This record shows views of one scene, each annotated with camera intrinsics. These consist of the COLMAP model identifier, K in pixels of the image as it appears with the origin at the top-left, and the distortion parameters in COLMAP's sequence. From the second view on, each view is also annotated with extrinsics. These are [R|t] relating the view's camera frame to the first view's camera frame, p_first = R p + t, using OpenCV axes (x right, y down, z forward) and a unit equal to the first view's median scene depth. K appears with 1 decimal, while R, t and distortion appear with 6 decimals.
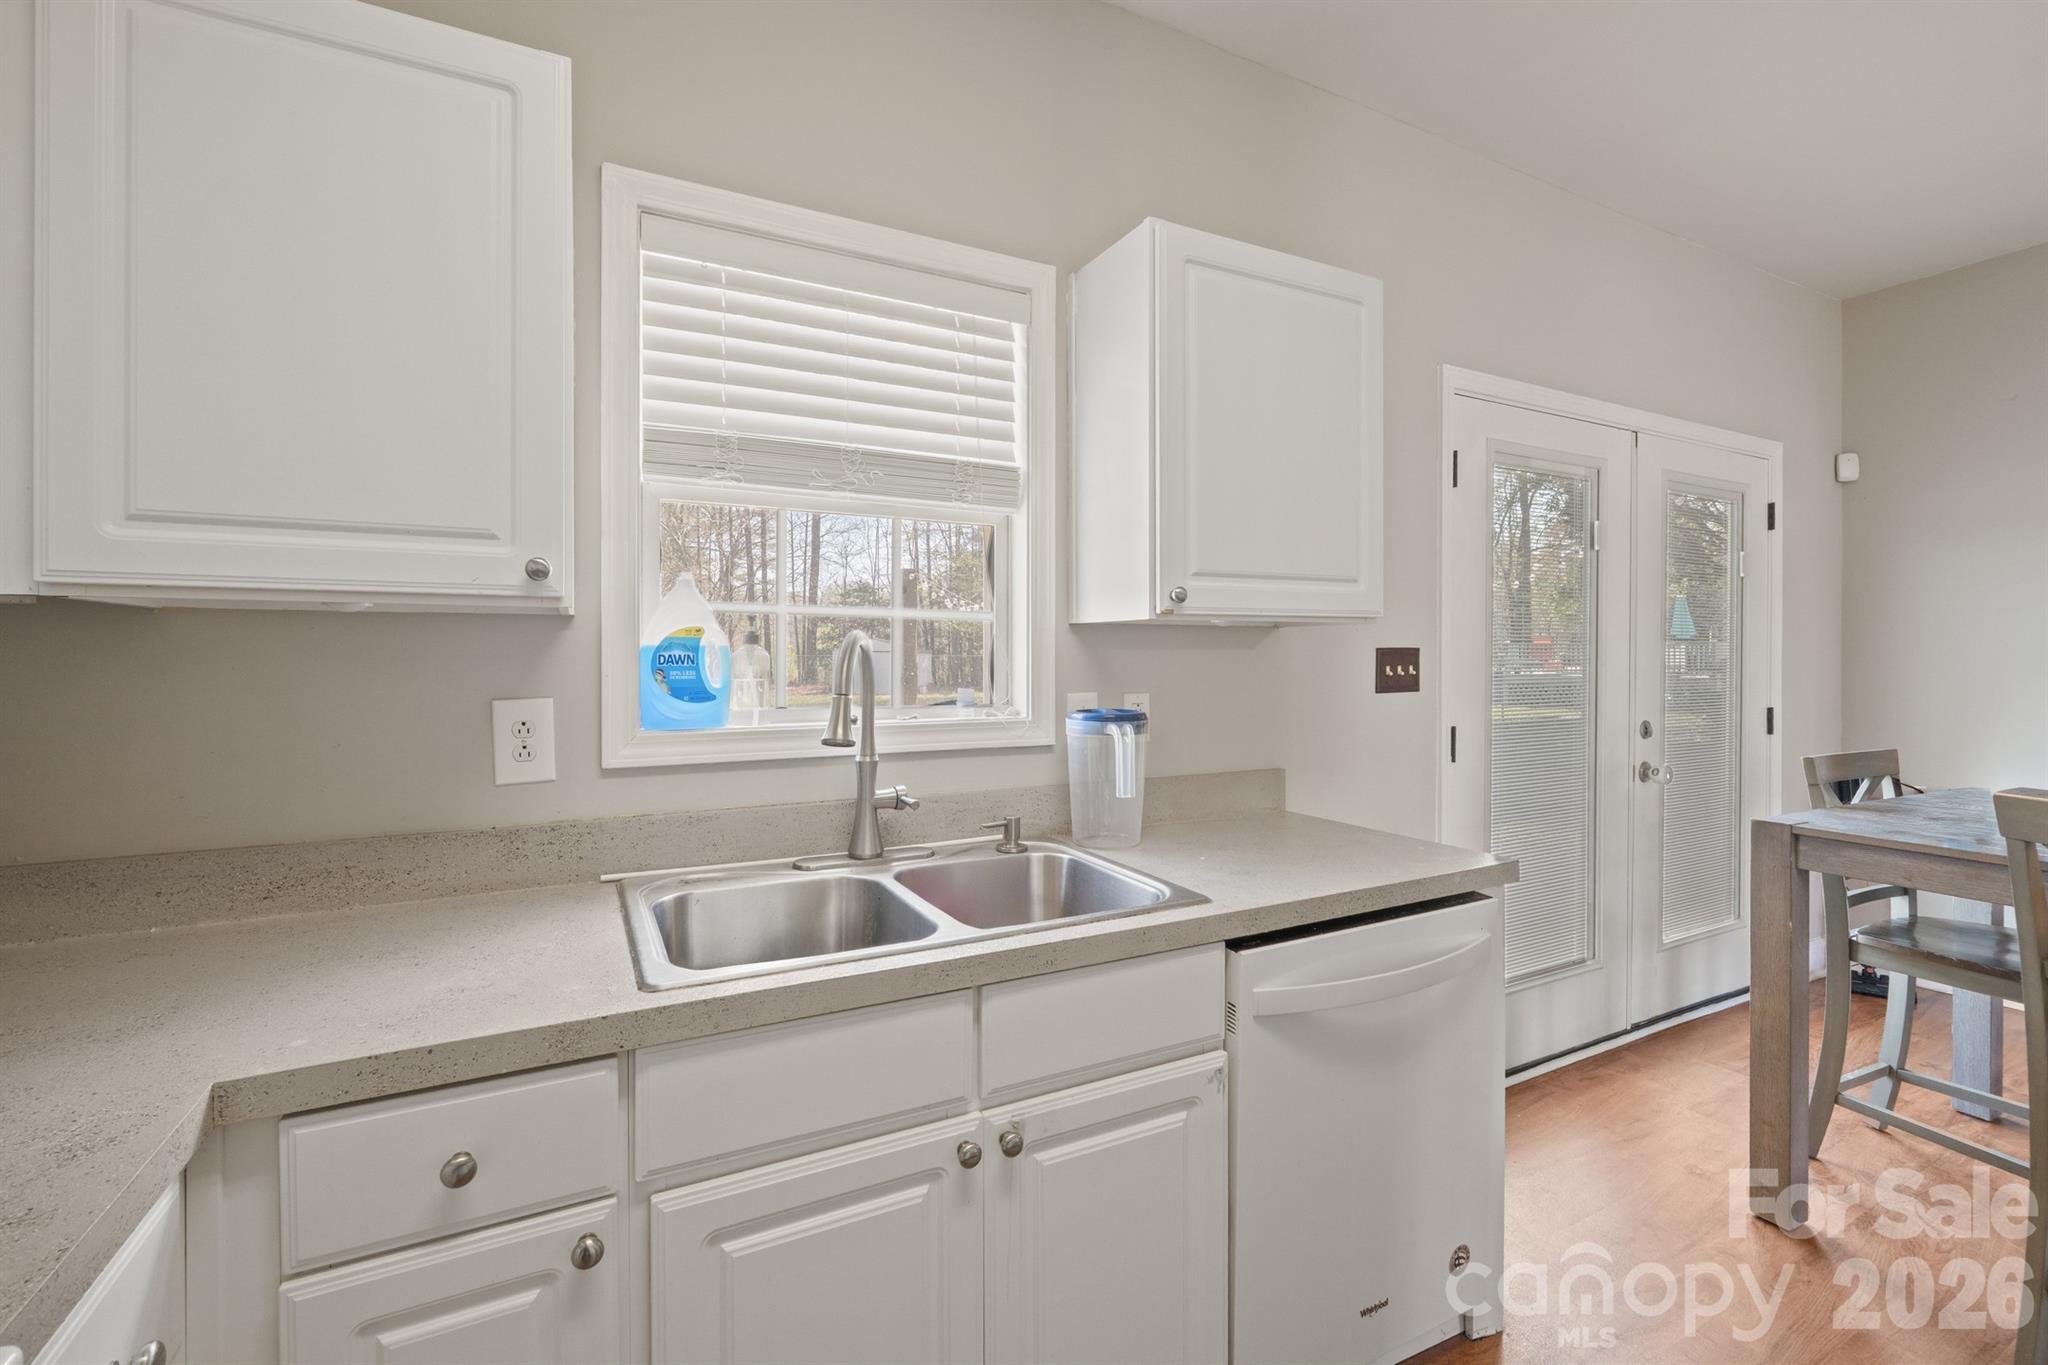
lens RADIAL K [[888.7, 0, 1032.3], [0, 888.7, 653.6], [0, 0, 1]] dist [-0.002453, -0.000117]
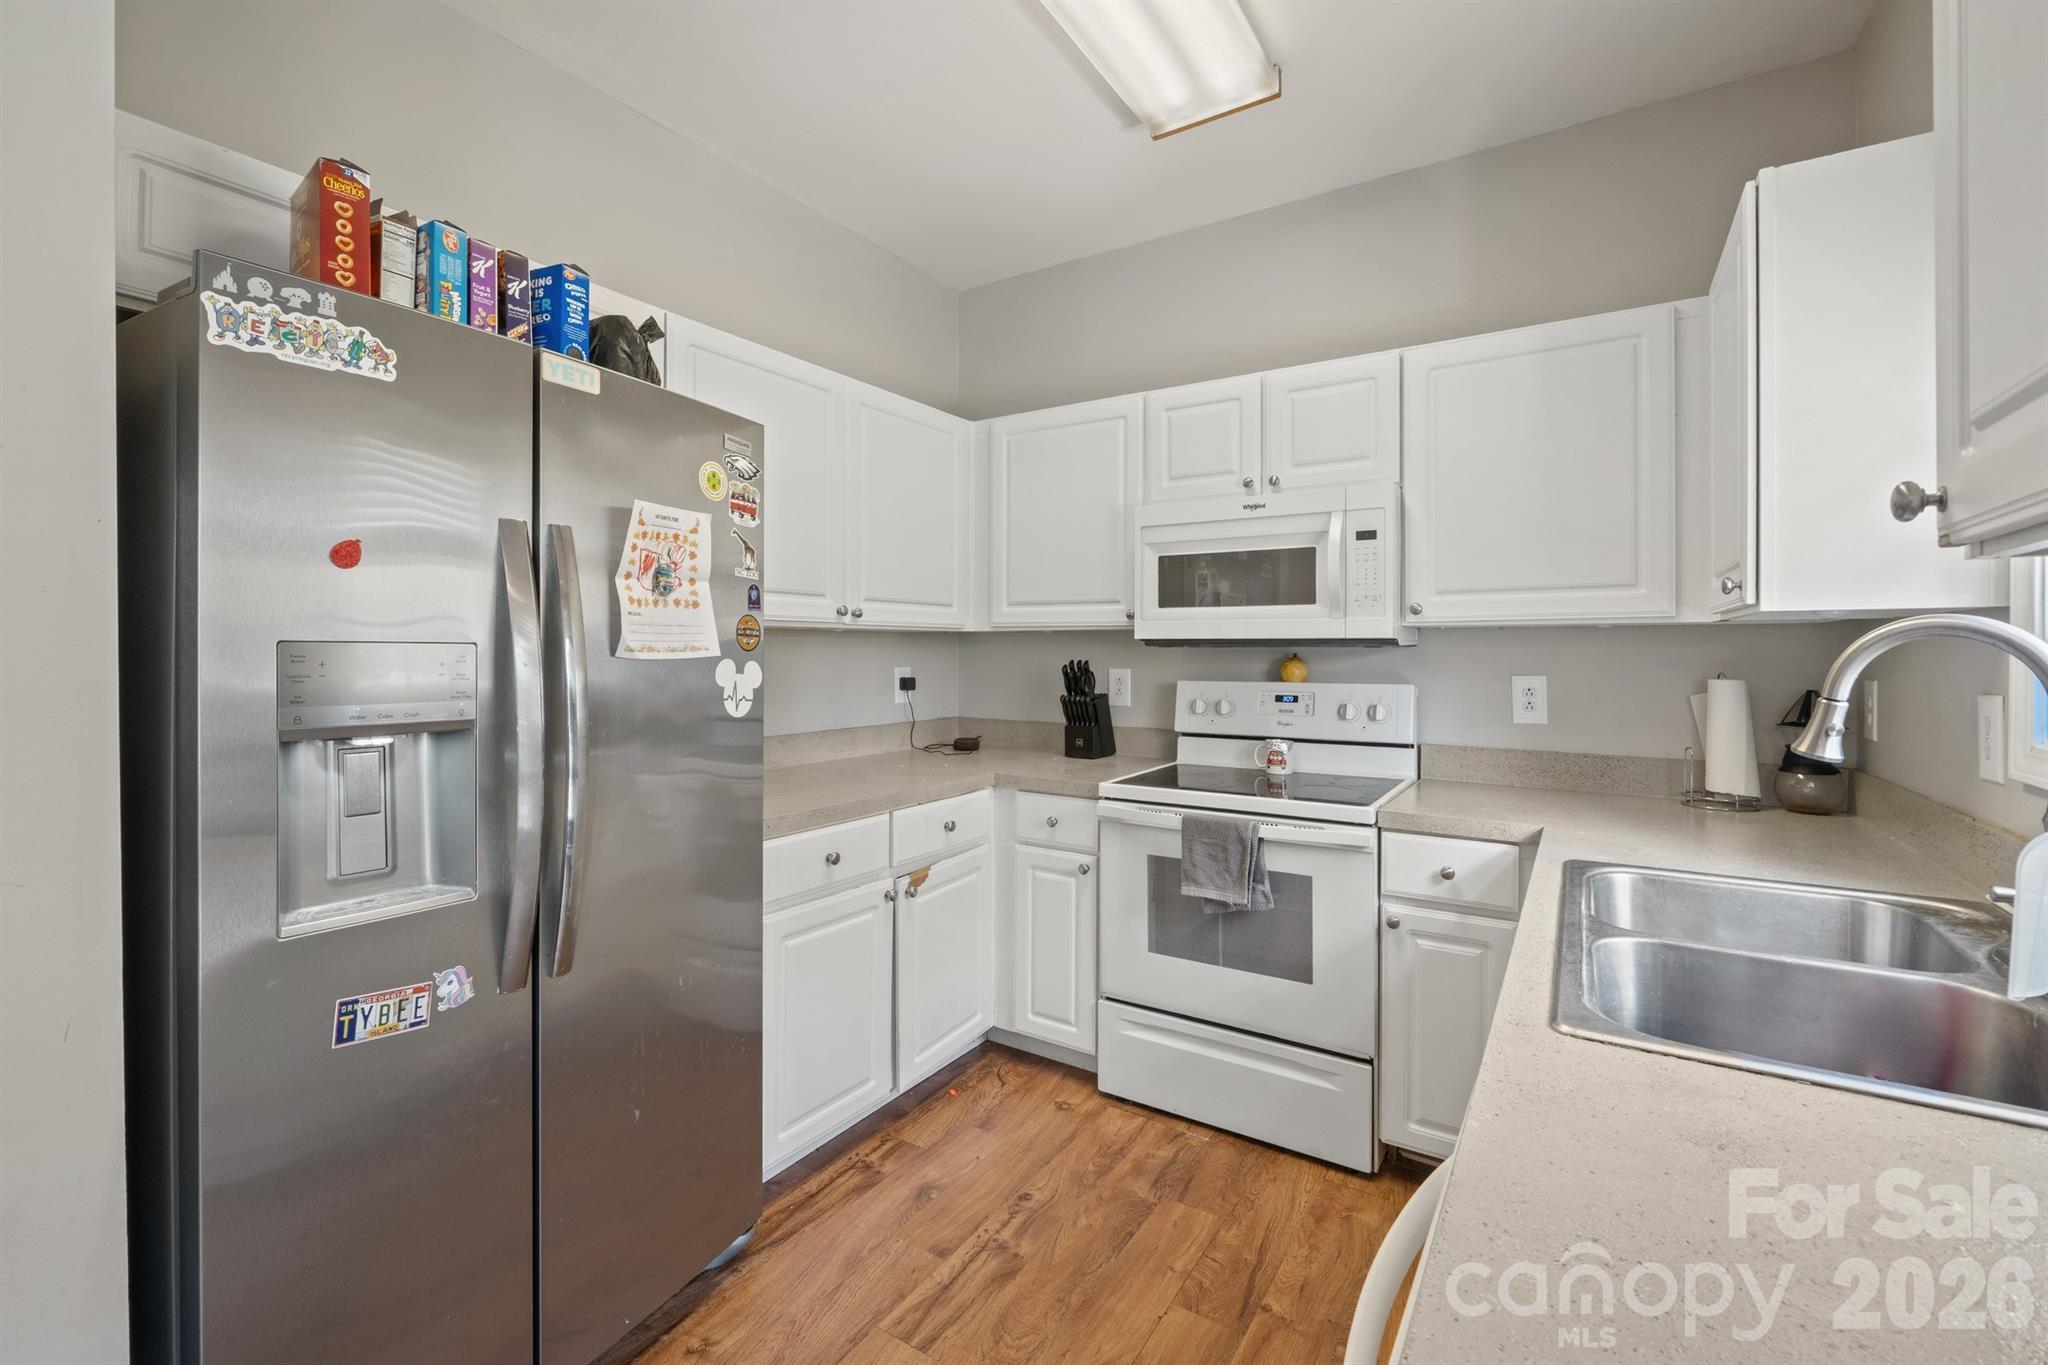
lens RADIAL K [[870.3, 0, 1049.5], [0, 870.3, 652.7], [0, 0, 1]] dist [-0.000969, -0.000177]
pose [[-0.859559, -0.000132, -0.511037, 0.730852], [-0.000650, 0.999999, 0.000834, 0.004785], [0.511036, 0.001049, -0.859559, 1.174948]]
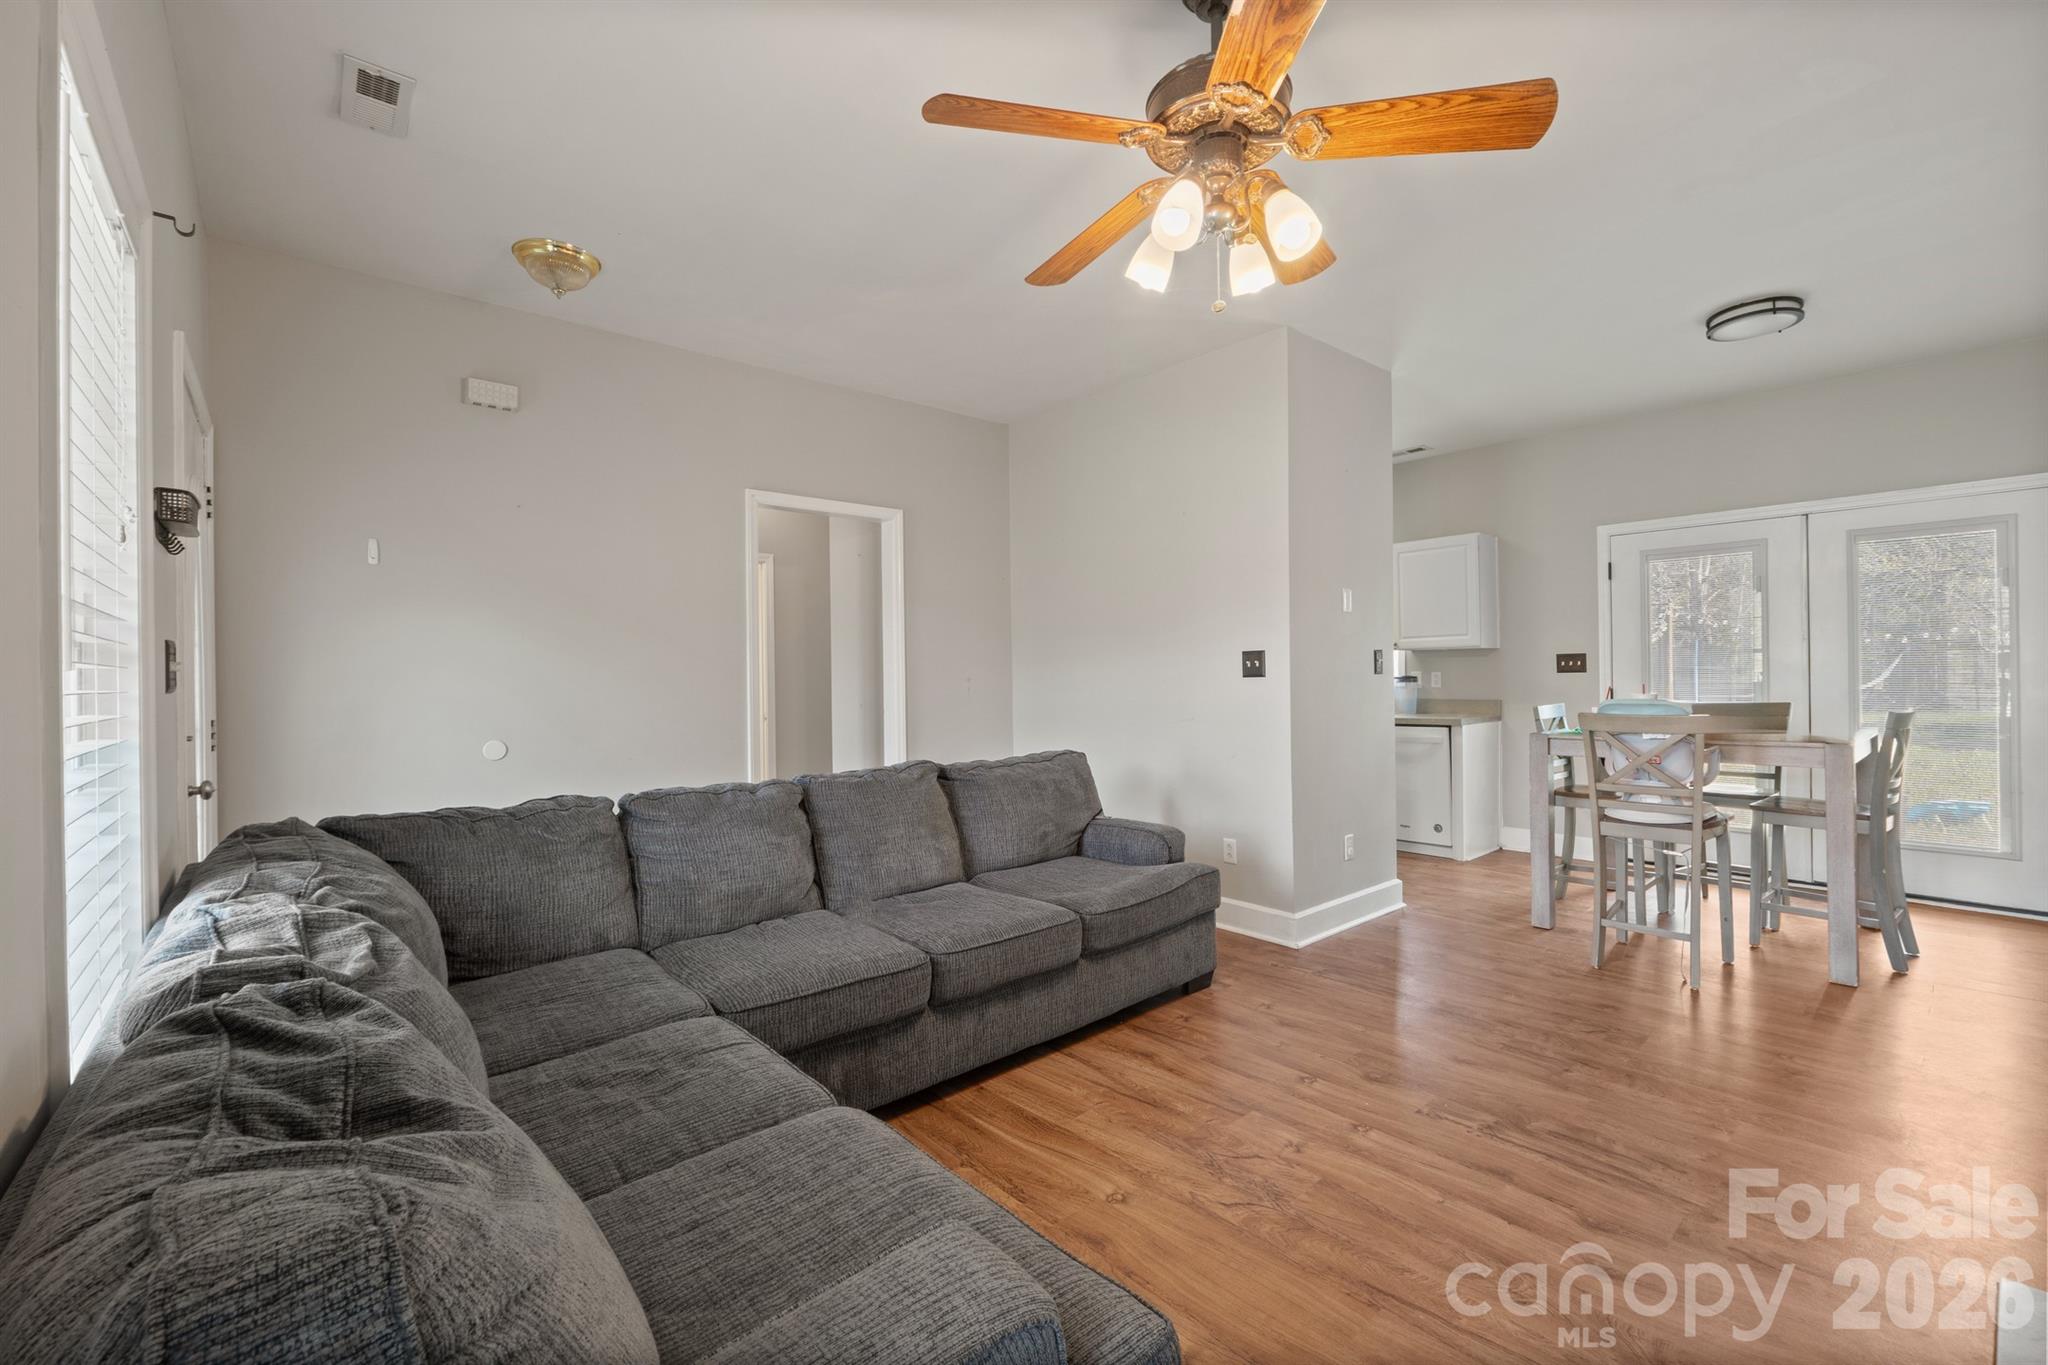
lens RADIAL K [[848.4, 0, 1022.6], [0, 848.4, 679.5], [0, 0, 1]] dist [-0.012696, -0.000334]
pose [[0.222111, -0.000226, -0.975021, 3.422546], [0.015414, 0.999876, 0.003280, 0.048383], [0.974899, -0.015757, 0.222087, -1.385542]]
